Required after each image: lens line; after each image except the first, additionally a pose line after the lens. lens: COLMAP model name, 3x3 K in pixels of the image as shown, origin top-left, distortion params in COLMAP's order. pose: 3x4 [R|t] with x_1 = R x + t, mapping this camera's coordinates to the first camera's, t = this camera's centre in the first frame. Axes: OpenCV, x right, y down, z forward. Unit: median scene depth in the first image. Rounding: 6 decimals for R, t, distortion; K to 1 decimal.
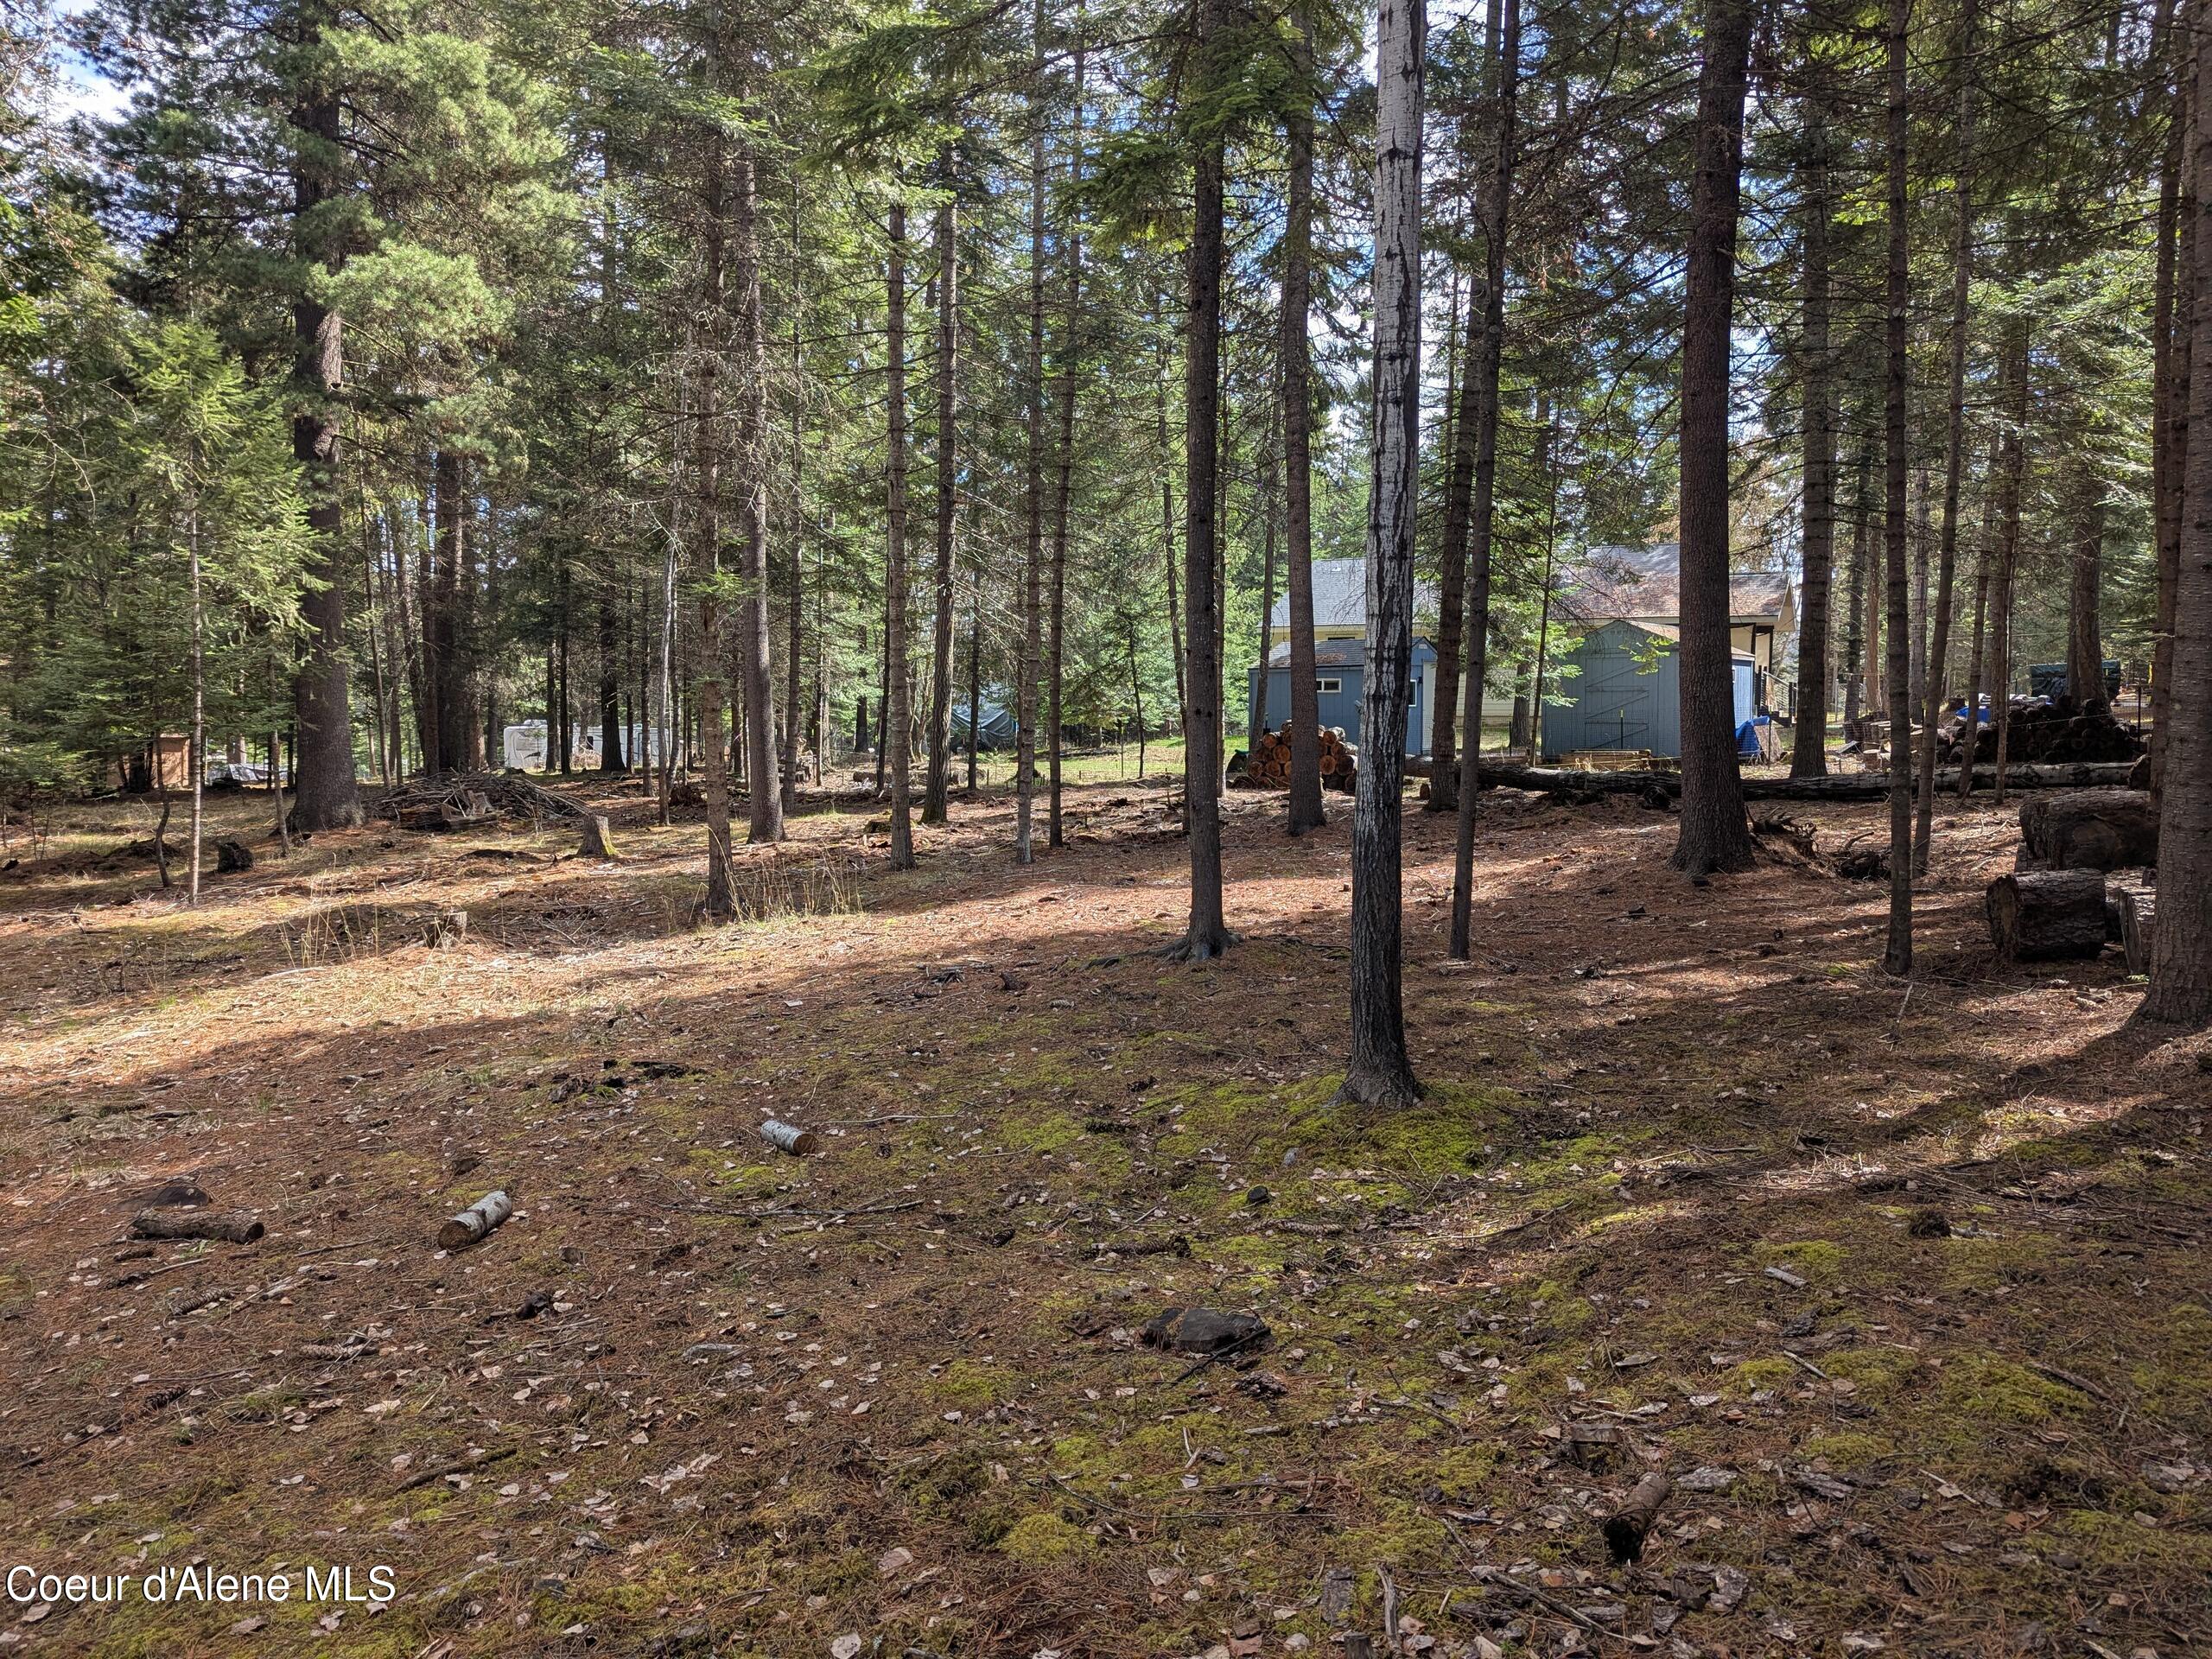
lens RADIAL K [[1563.5, 0, 1106.0], [0, 1563.5, 829.5], [0, 0, 1]] dist [-0.046773, -0.025194]
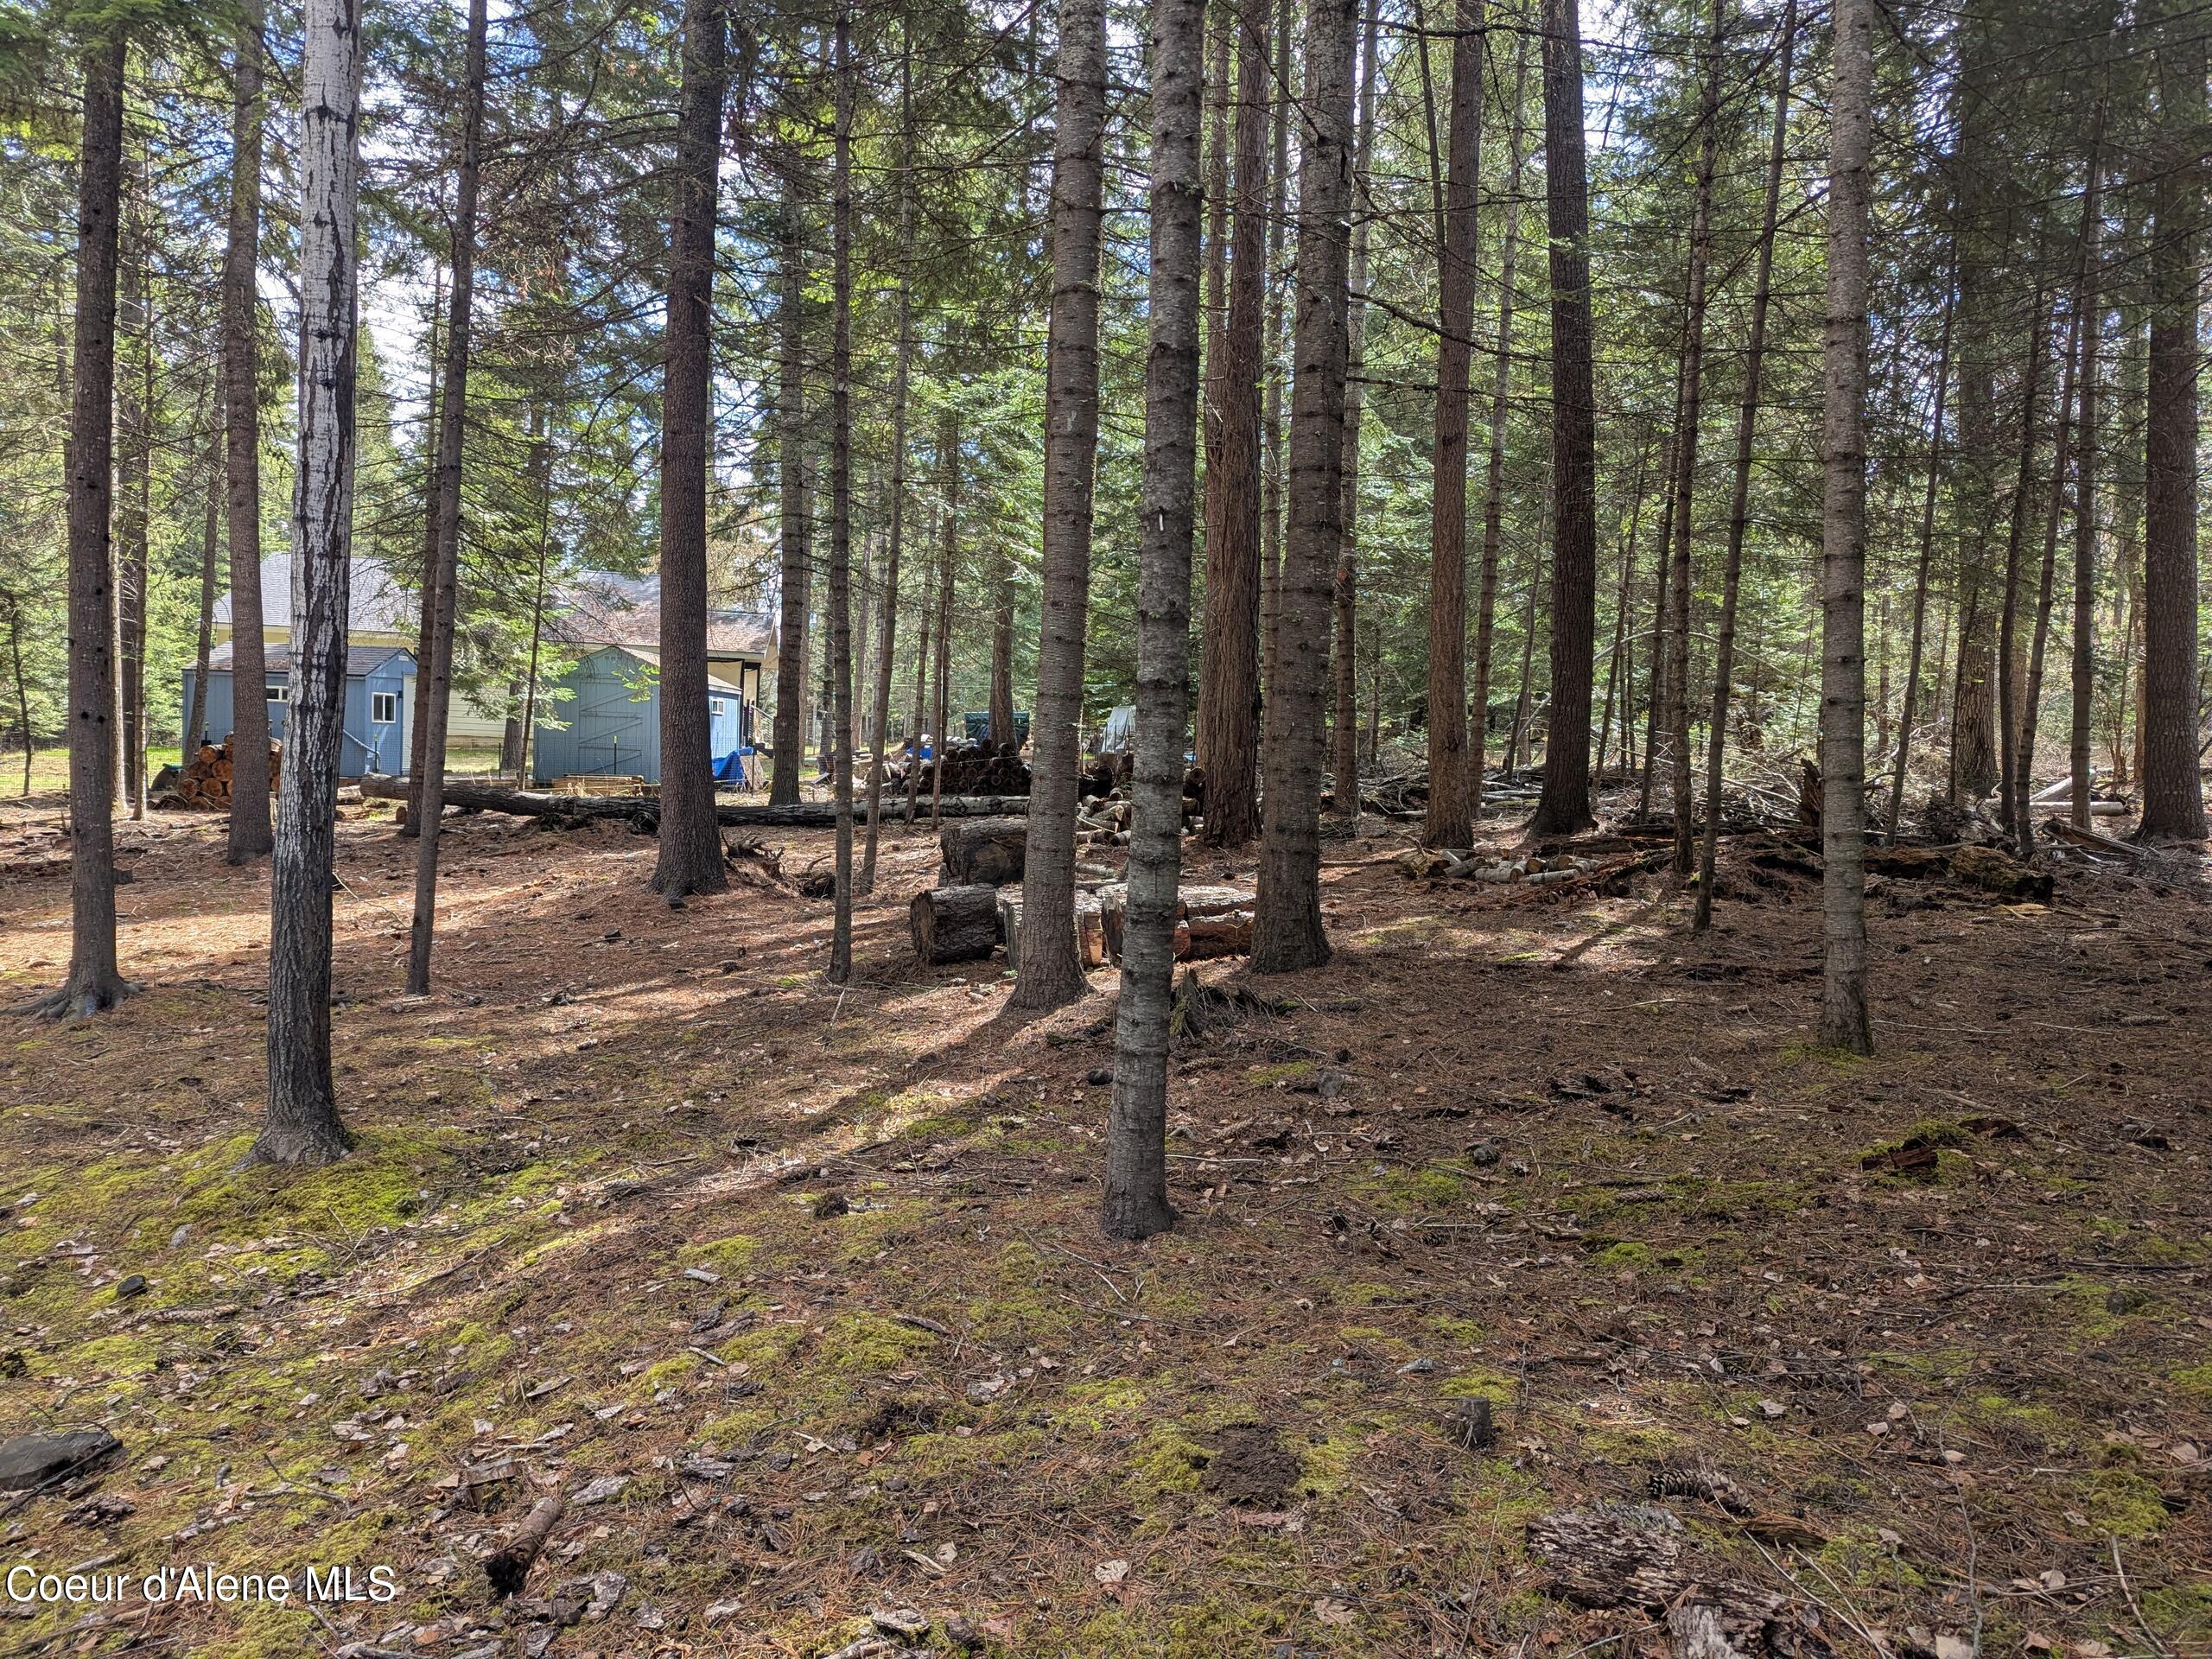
lens RADIAL K [[1558.8, 0, 1106.0], [0, 1558.8, 829.5], [0, 0, 1]] dist [-0.044304, -0.021449]
pose [[0.732519, 0.001599, 0.680745, -0.096639], [0.006038, 0.999943, -0.008846, -0.004591], [-0.680720, 0.010590, 0.732467, 0.041299]]
